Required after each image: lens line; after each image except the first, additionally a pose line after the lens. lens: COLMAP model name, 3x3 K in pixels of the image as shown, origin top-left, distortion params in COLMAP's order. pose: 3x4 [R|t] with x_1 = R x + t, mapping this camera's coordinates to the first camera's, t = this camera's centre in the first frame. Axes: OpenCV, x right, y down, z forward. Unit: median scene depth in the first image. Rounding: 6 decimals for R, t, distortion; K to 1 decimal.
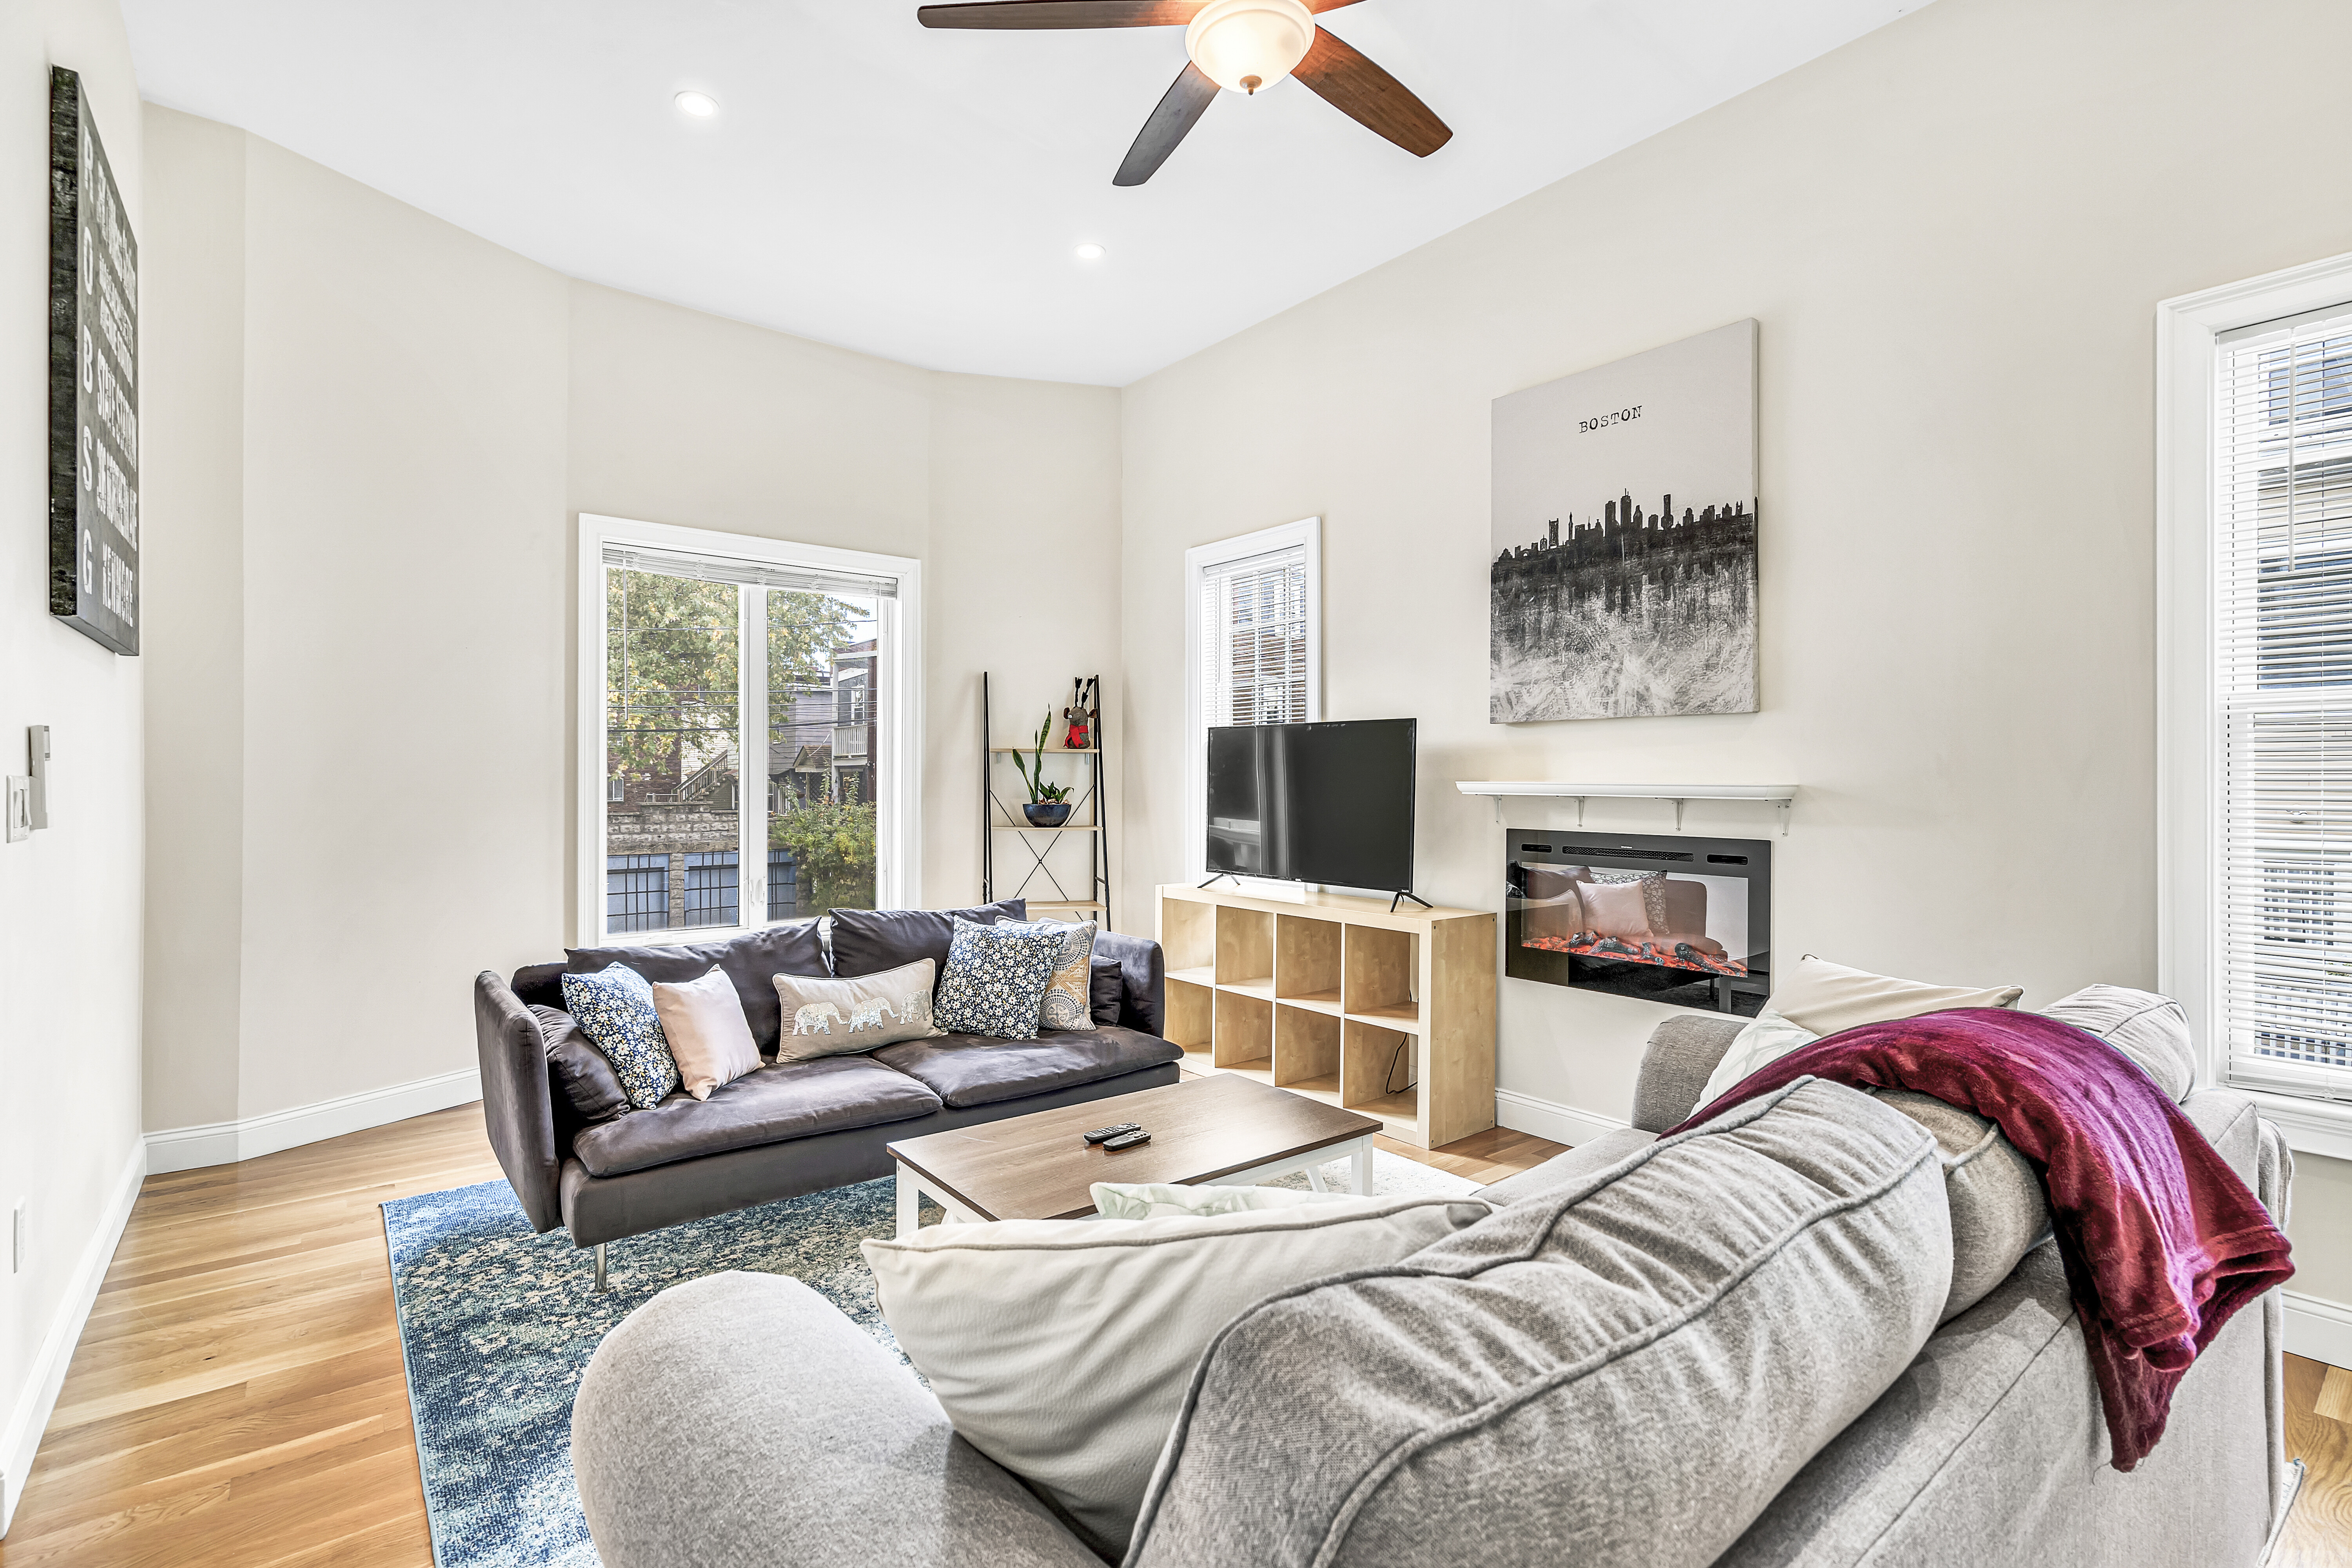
lens RADIAL K [[1097.1, 0, 1139.2], [0, 1097.1, 779.5], [0, 0, 1]] dist [-0.007556, 0.005232]
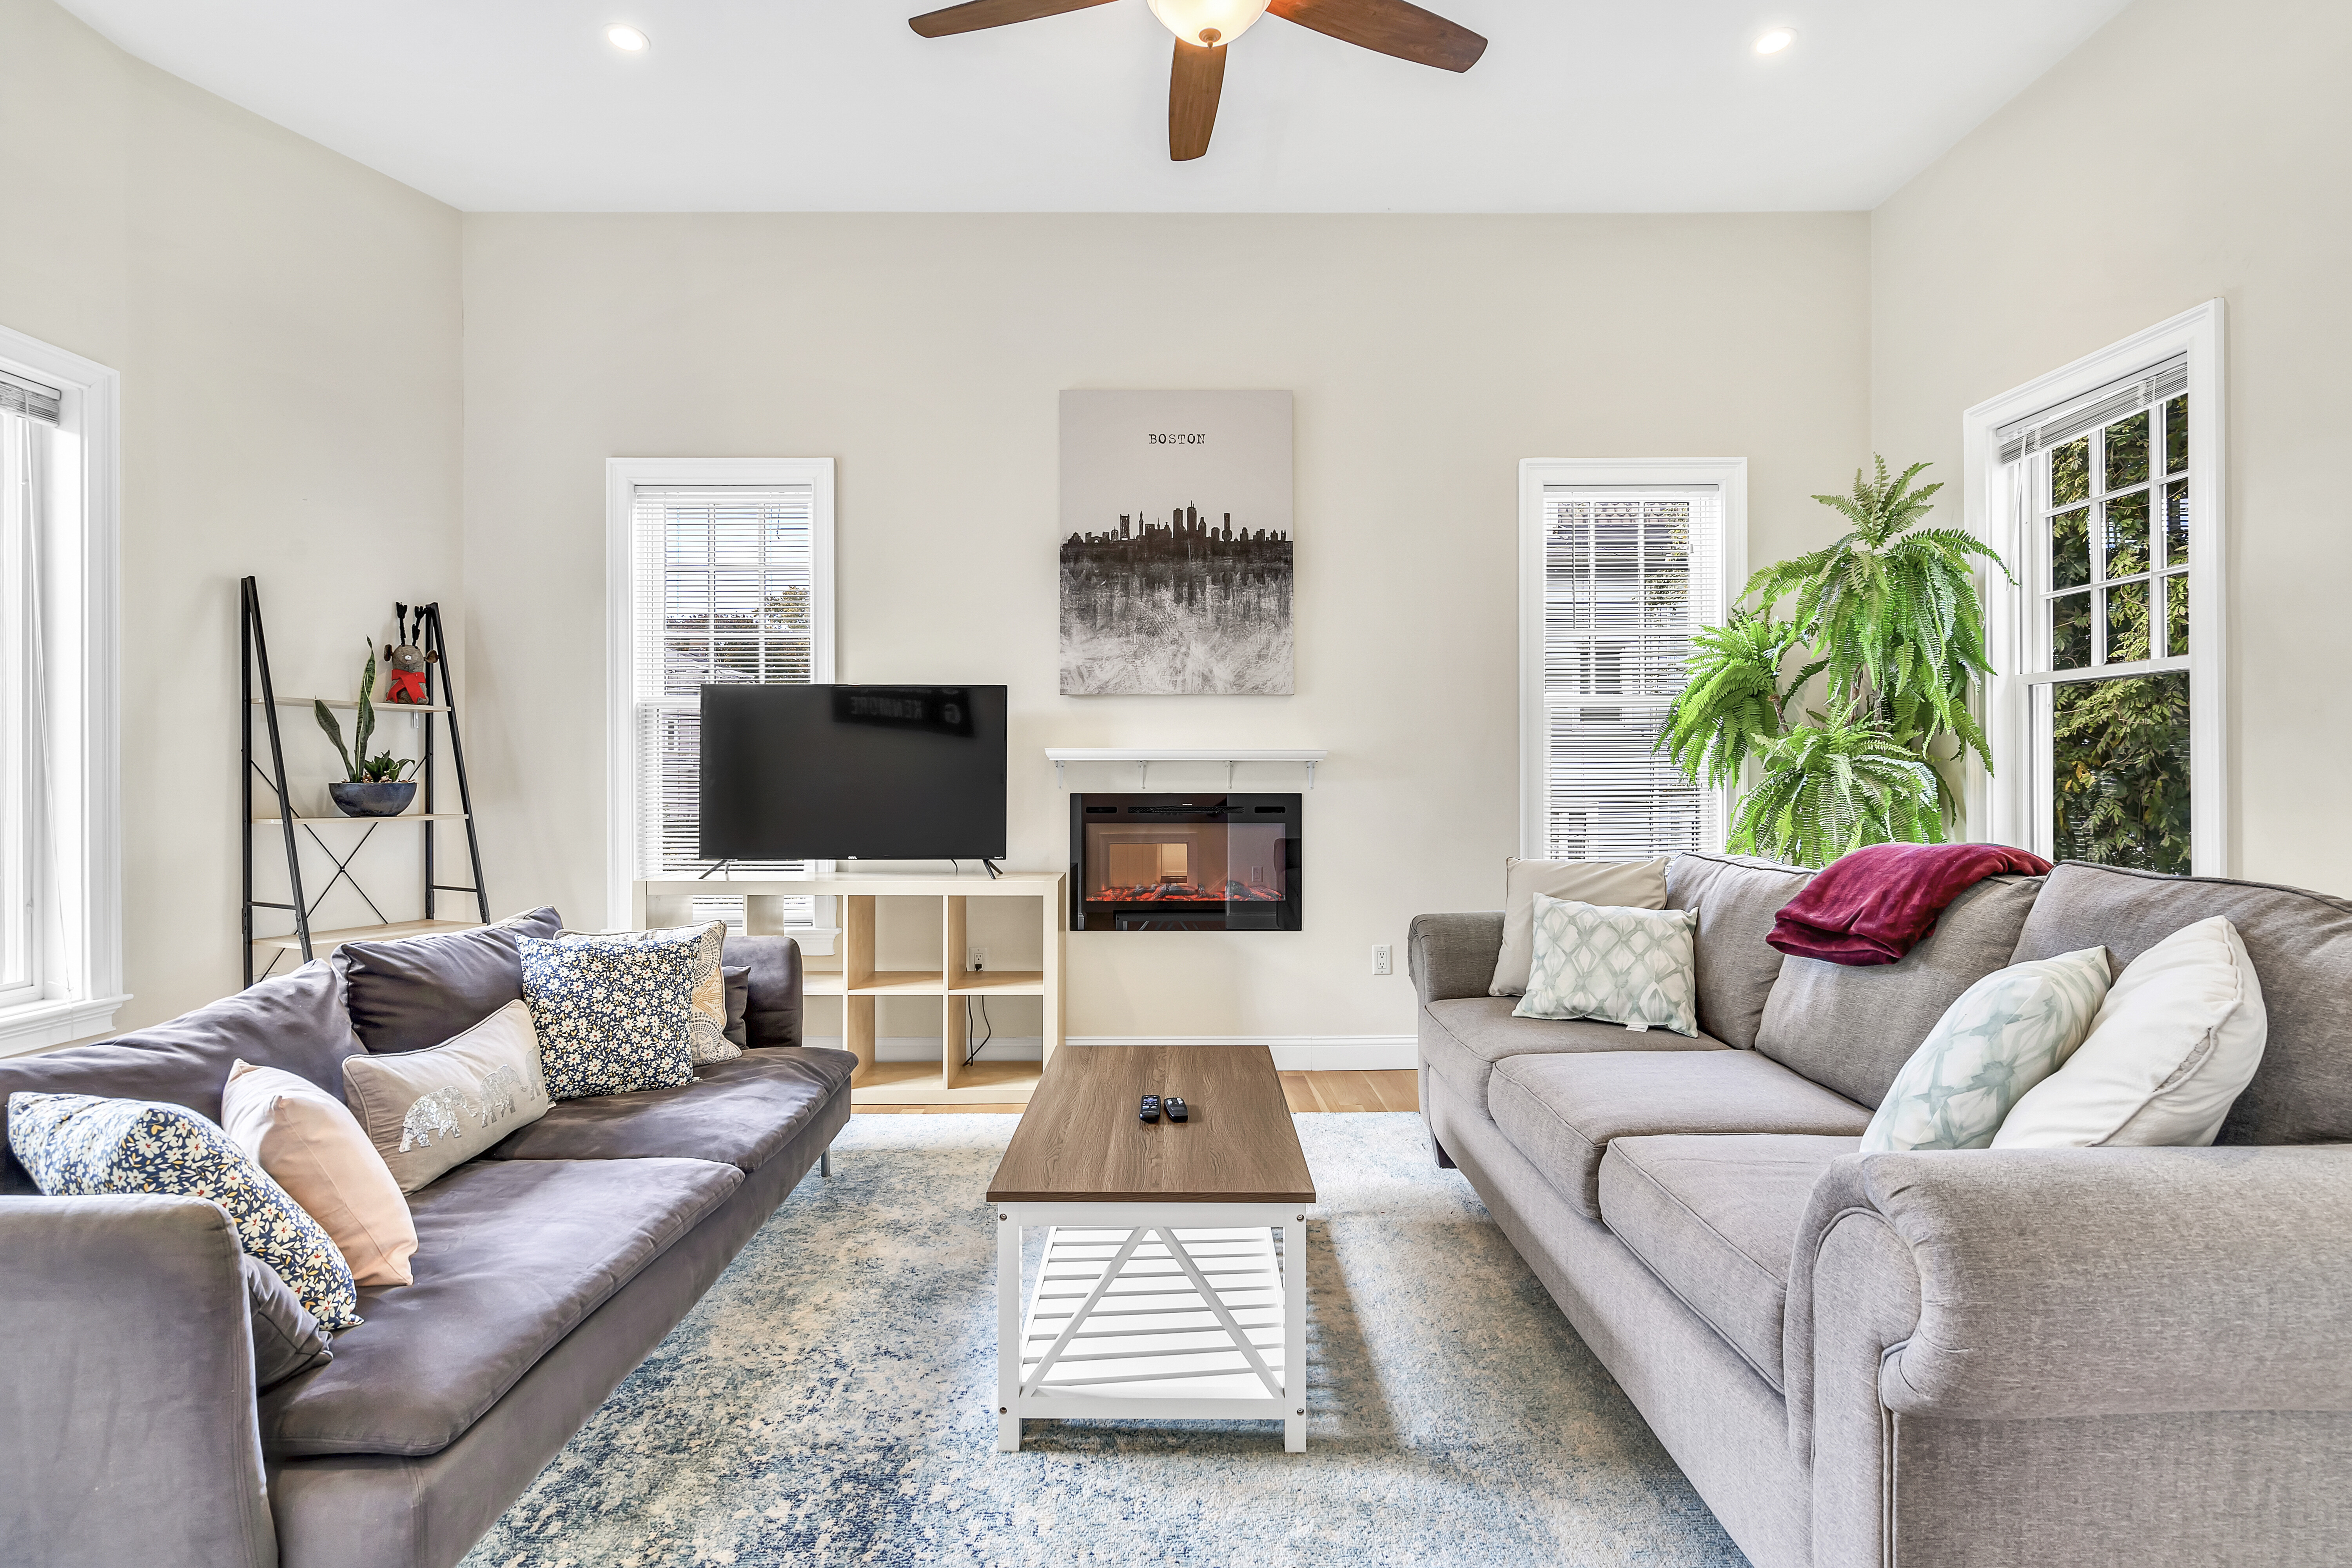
lens RADIAL K [[1097.1, 0, 1179.8], [0, 1097.1, 783.4], [0, 0, 1]] dist [-0.007556, 0.005232]
pose [[0.601953, -0.009131, 0.798479, -0.489728], [0.004639, 0.999958, 0.007937, 0.028872], [-0.798518, -0.001074, 0.601970, 0.284033]]
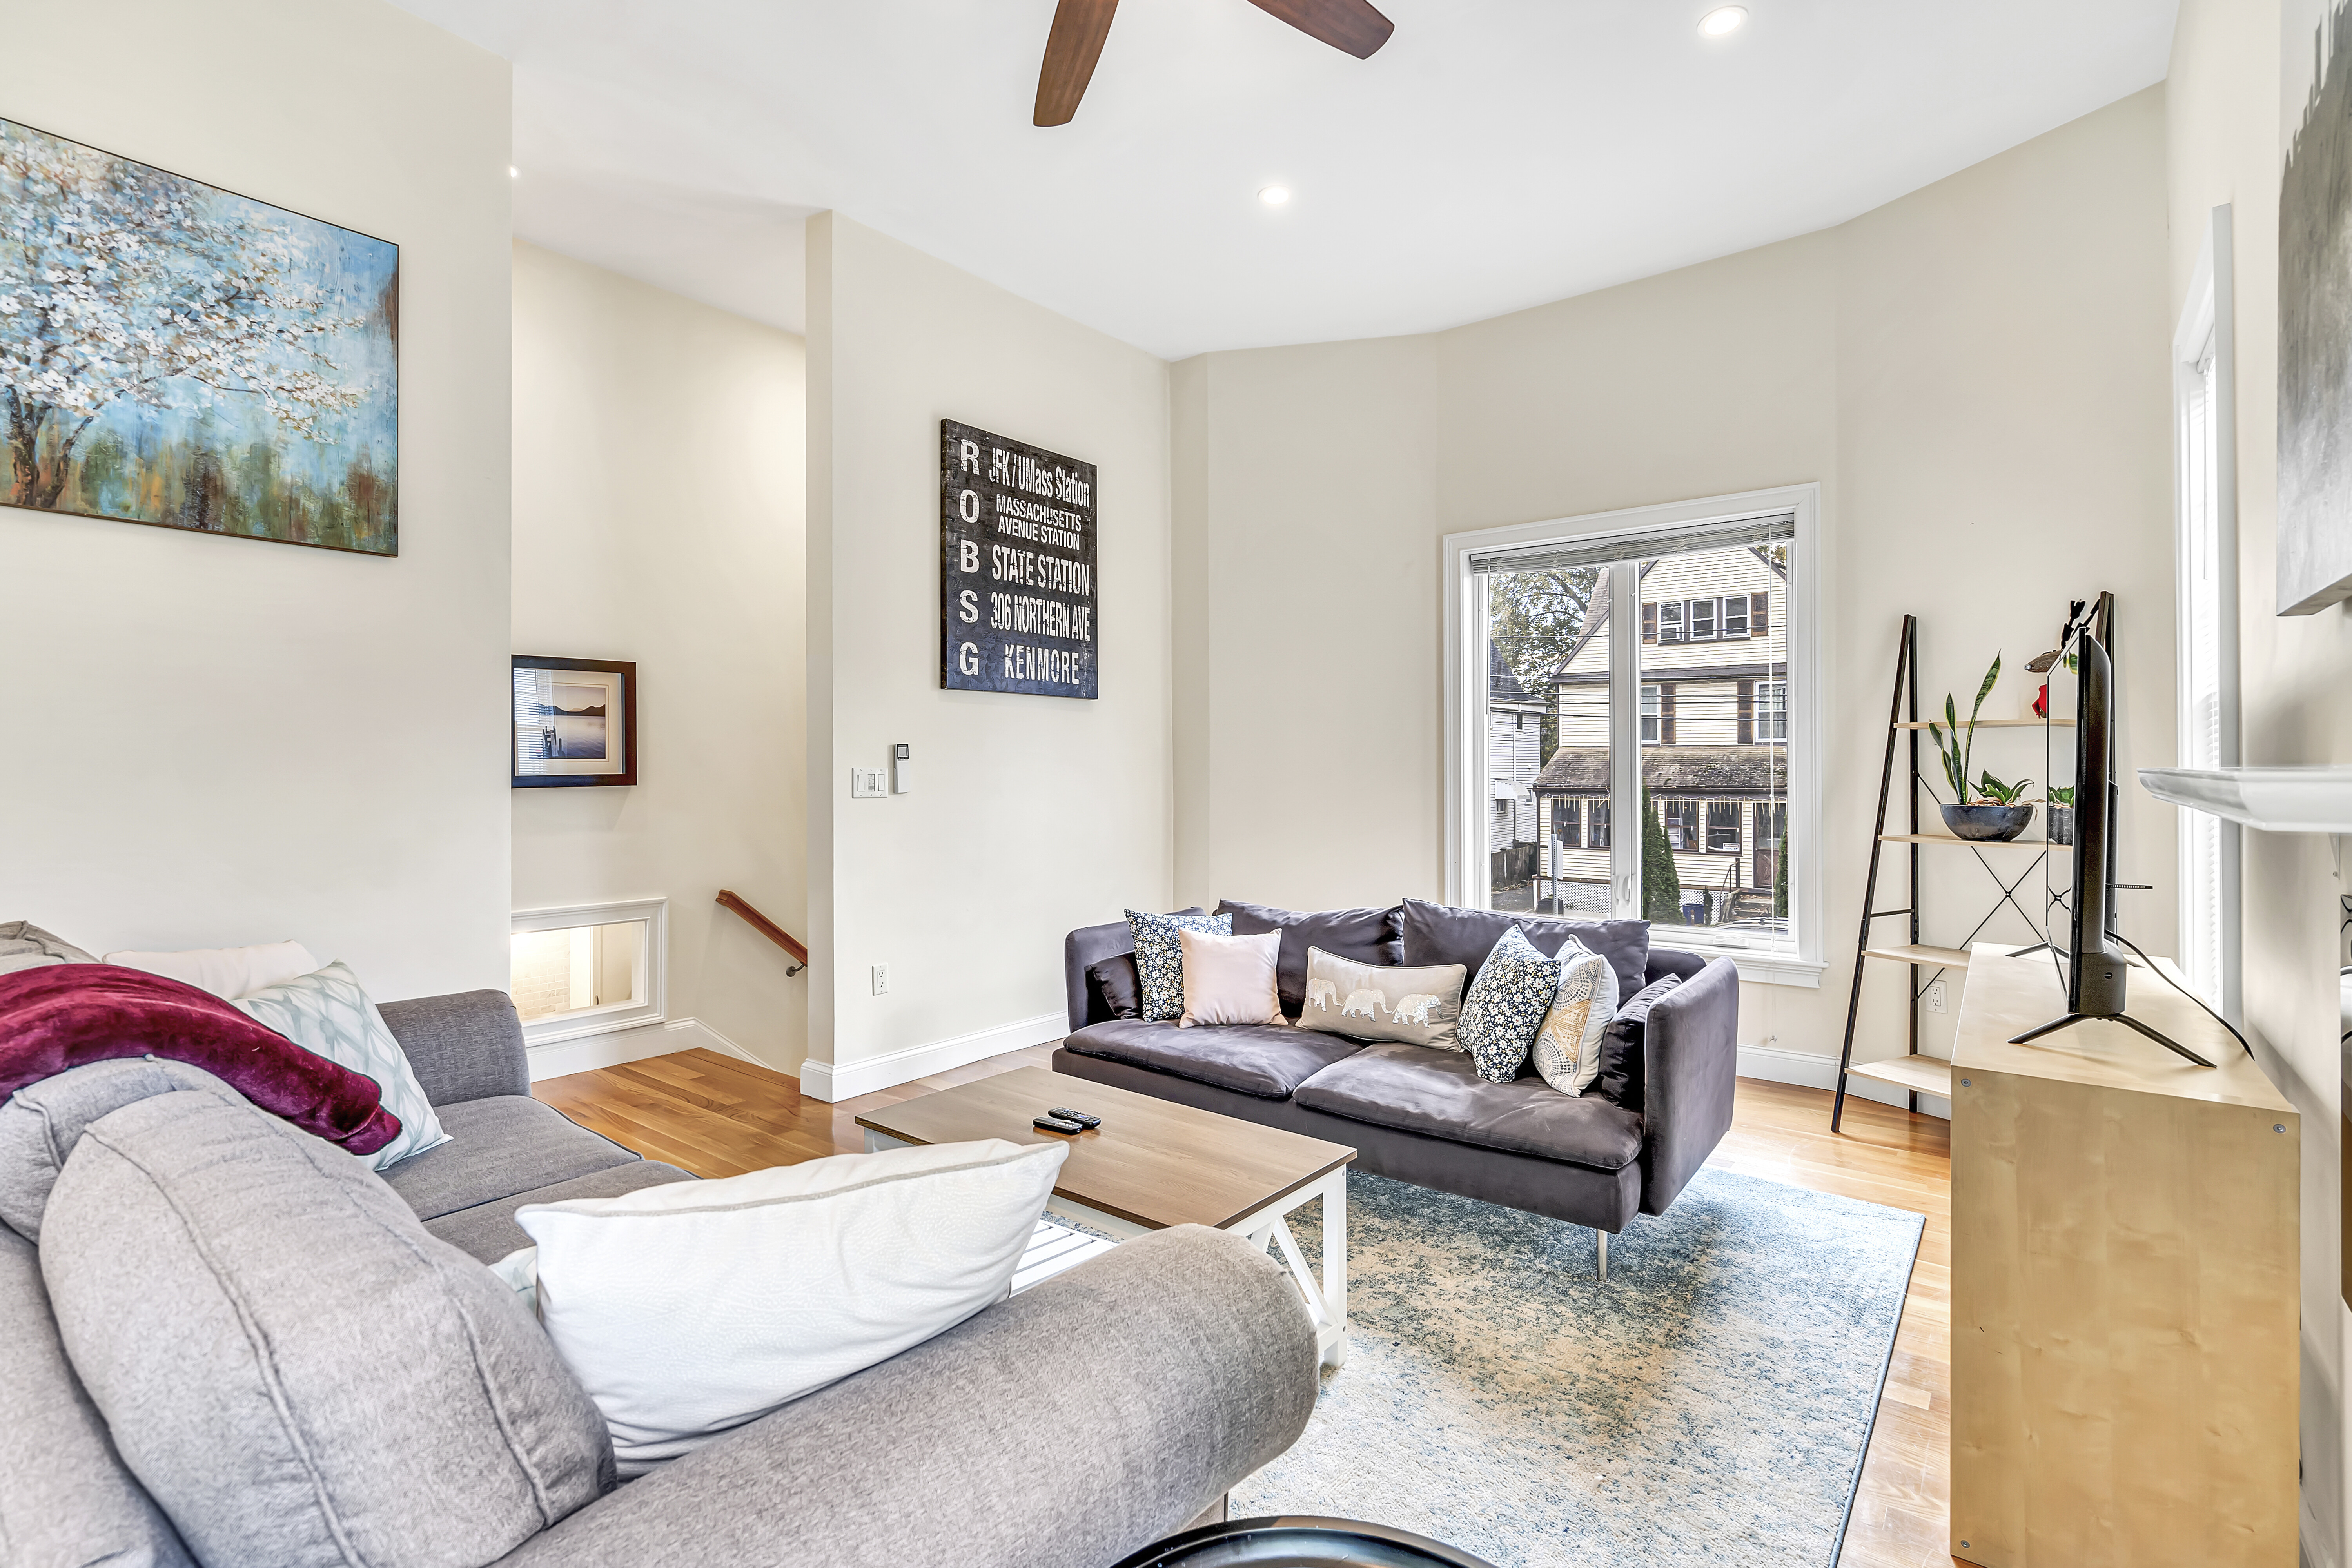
lens RADIAL K [[1097.1, 0, 1171.6], [0, 1097.1, 777.1], [0, 0, 1]] dist [-0.007556, 0.005232]
pose [[0.236647, 0.002357, -0.971593, 0.649223], [0.000662, 0.999996, 0.002587, 0.005809], [0.971595, -0.001255, 0.236645, 0.567476]]
